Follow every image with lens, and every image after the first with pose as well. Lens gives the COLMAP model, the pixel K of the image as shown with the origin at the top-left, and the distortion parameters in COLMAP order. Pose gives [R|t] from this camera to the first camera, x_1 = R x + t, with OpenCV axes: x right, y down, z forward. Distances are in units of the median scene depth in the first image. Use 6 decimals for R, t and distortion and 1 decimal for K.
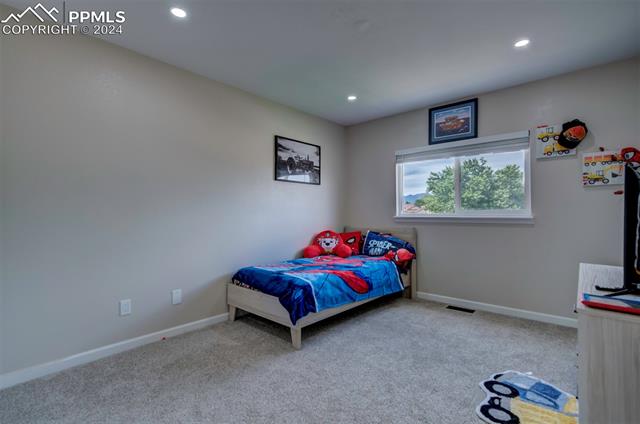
lens RADIAL K [[289.9, 0, 320.0], [0, 289.9, 212.0], [0, 0, 1]] dist [0.001271, 0.000350]
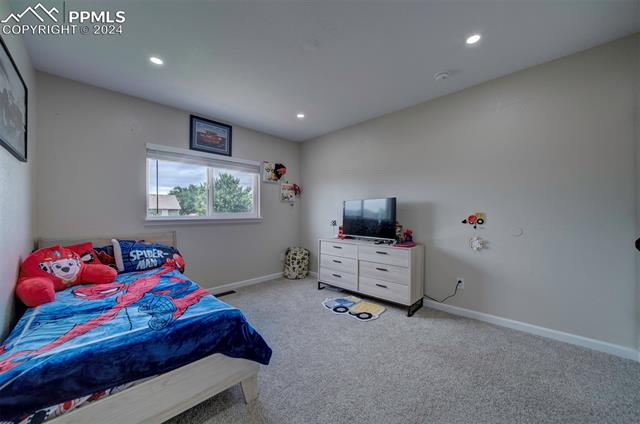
lens RADIAL K [[236.0, 0, 300.9], [0, 236.0, 215.6], [0, 0, 1]] dist [-0.001232, -0.000090]
pose [[0.093592, -0.003080, 0.995606, -0.478918], [-0.000276, 0.999995, 0.003120, 0.002636], [-0.995611, -0.000567, 0.093591, 0.594982]]
